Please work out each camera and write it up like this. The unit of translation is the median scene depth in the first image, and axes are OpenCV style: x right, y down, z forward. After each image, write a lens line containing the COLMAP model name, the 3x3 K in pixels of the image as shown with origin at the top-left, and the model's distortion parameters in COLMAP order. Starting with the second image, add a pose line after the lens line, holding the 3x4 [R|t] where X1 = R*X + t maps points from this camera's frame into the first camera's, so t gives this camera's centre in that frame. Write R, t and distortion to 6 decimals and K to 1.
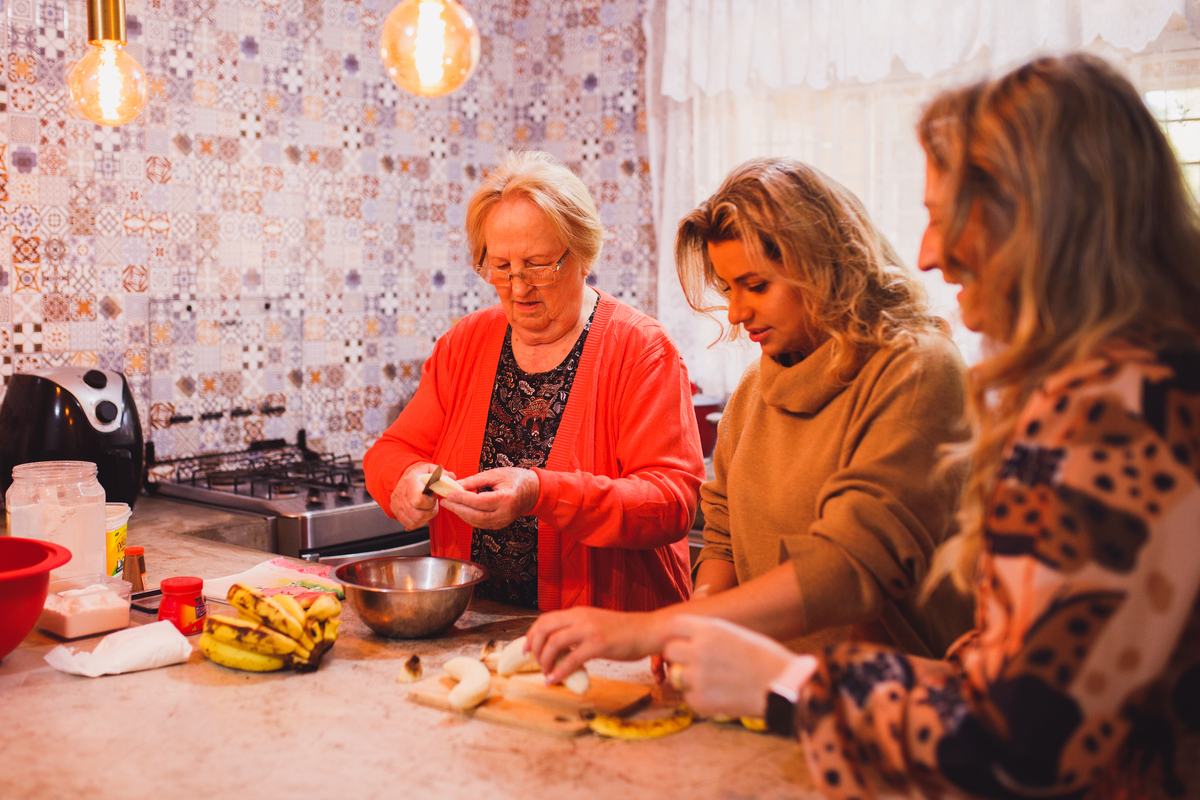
lens RADIAL K [[1223.9, 0, 514.2], [0, 1223.9, 364.3], [0, 0, 1]] dist [-0.037969, 0.000000]
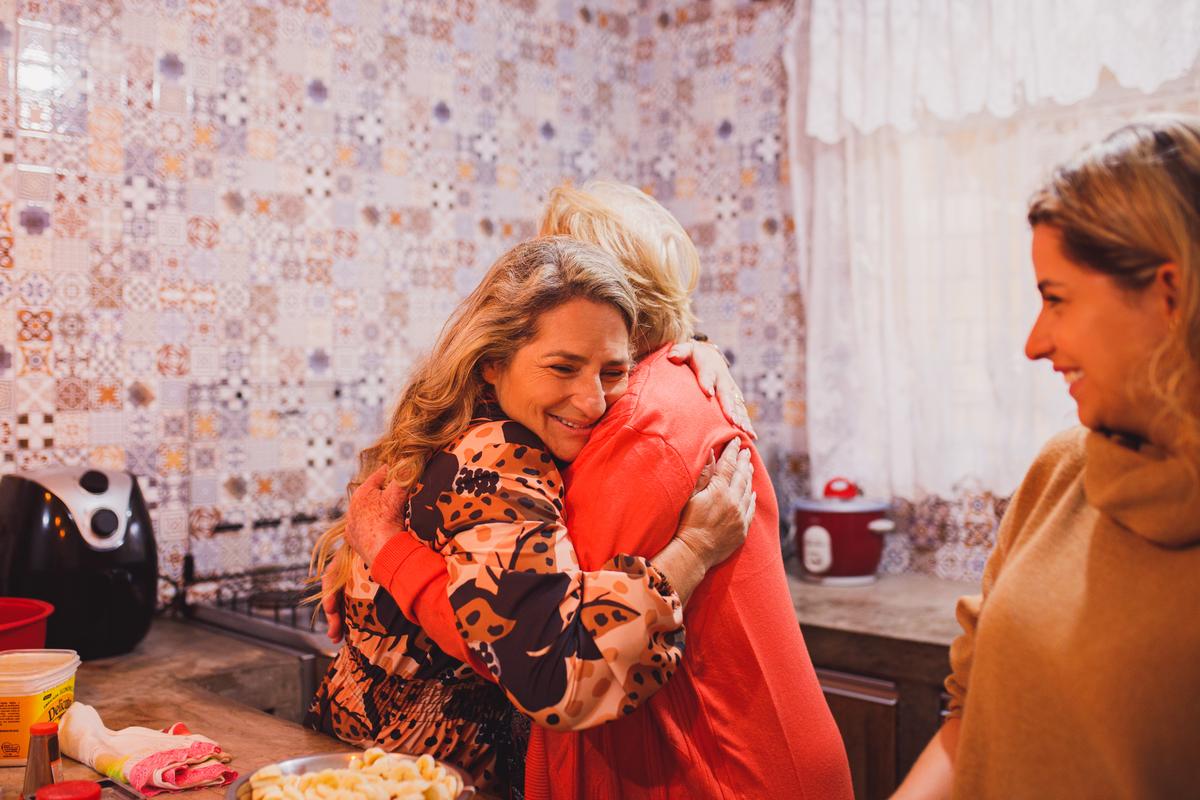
lens RADIAL K [[1223.9, 0, 559.5], [0, 1223.9, 379.2], [0, 0, 1]] dist [-0.037969, 0.000000]
pose [[0.994928, -0.010303, -0.100057, 0.035562], [0.003970, 0.997987, -0.063290, -0.002501], [0.100508, 0.062572, 0.992967, 0.170764]]
